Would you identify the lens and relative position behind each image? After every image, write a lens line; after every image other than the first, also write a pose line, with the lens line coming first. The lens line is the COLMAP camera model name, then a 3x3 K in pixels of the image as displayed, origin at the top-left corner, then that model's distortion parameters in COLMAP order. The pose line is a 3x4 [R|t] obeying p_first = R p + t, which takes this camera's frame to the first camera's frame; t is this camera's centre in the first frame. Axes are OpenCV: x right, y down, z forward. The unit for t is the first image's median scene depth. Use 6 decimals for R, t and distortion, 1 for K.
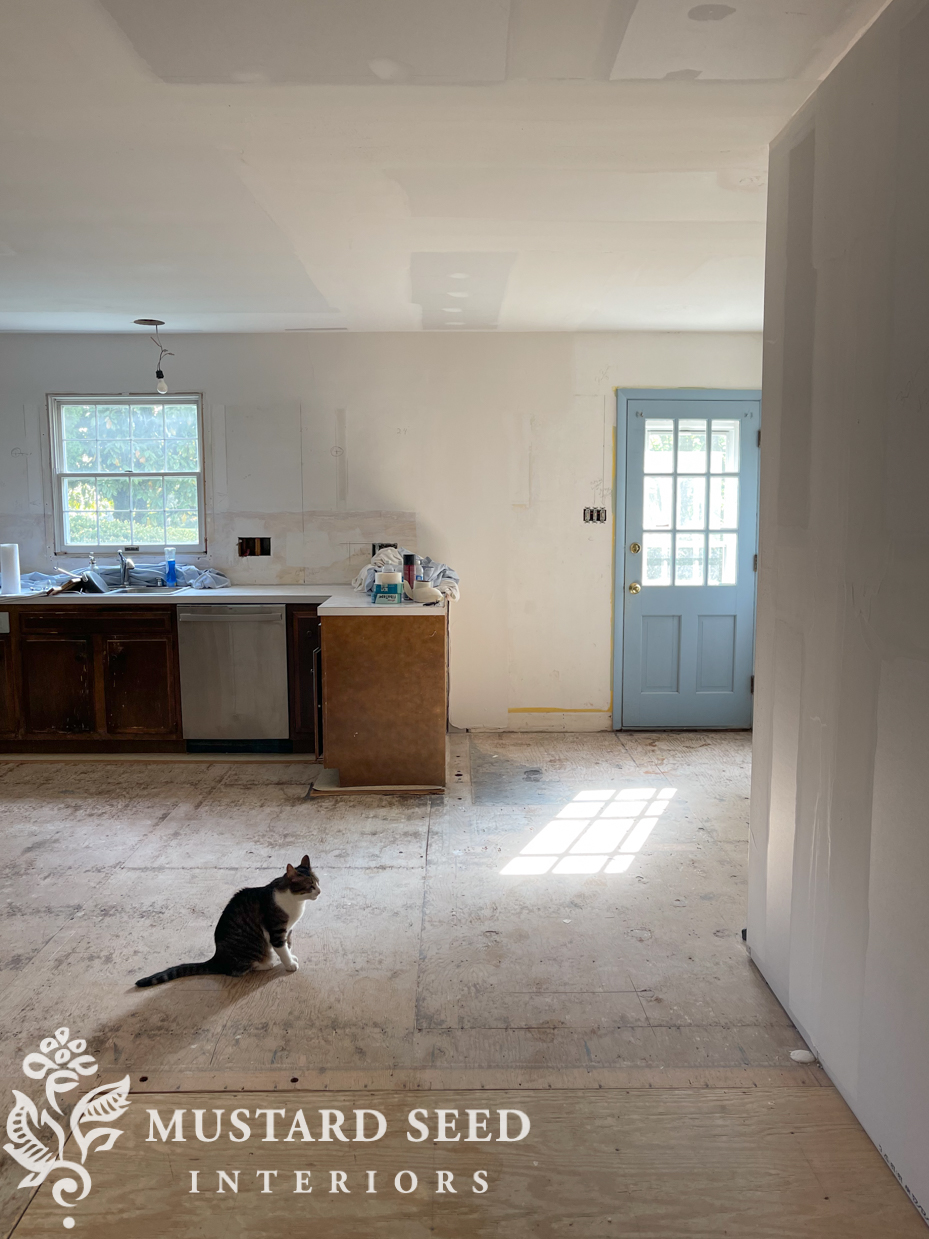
lens RADIAL K [[976.5, 0, 464.5], [0, 976.5, 619.5], [0, 0, 1]] dist [-0.077903, 0.116965]
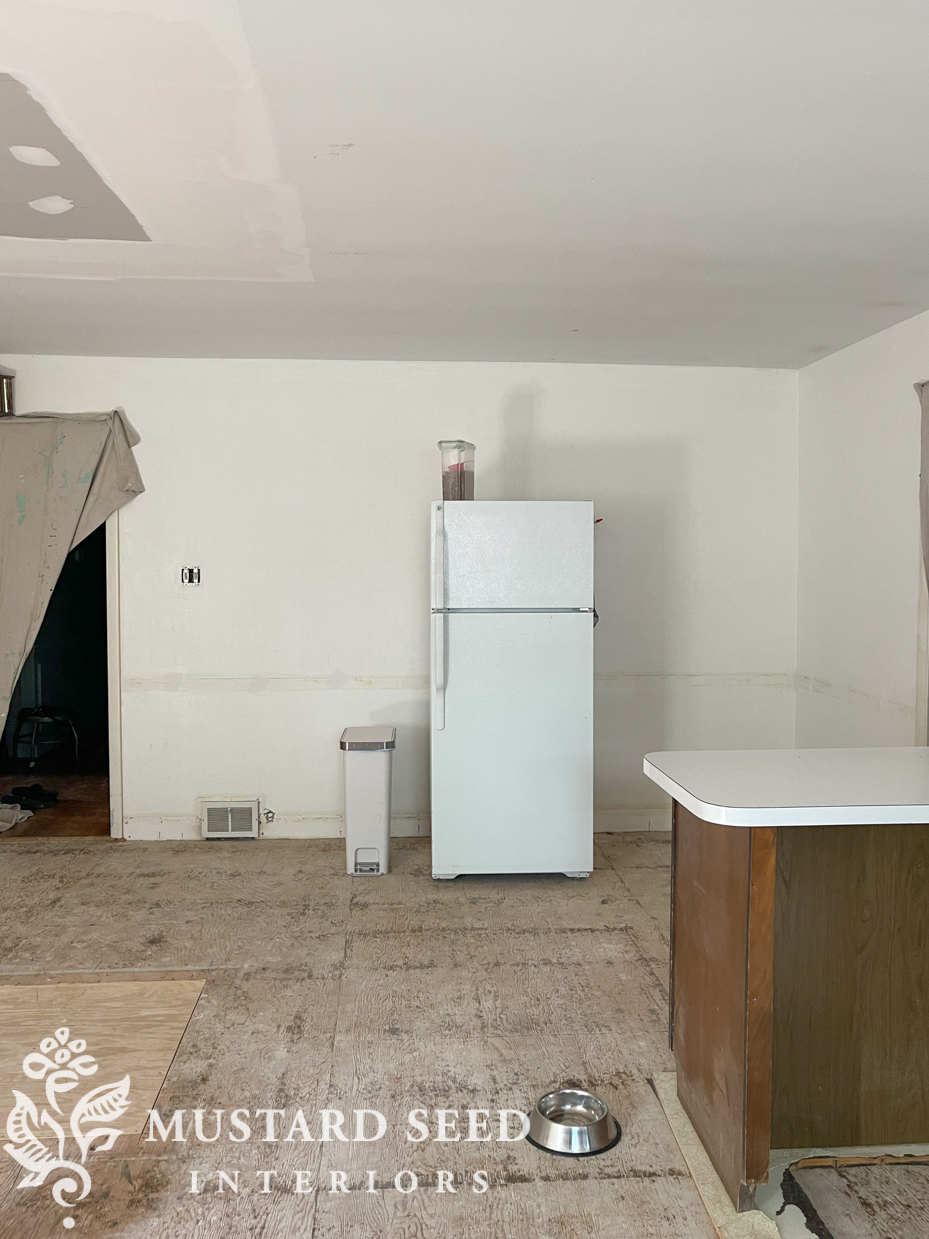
lens RADIAL K [[1013.6, 0, 464.5], [0, 1013.6, 619.5], [0, 0, 1]] dist [-0.002216, 0.003326]
pose [[-0.997750, -0.000020, -0.067050, -0.302163], [-0.011868, 0.984263, 0.176313, -0.112856], [0.065991, 0.176712, -0.982048, 0.918550]]
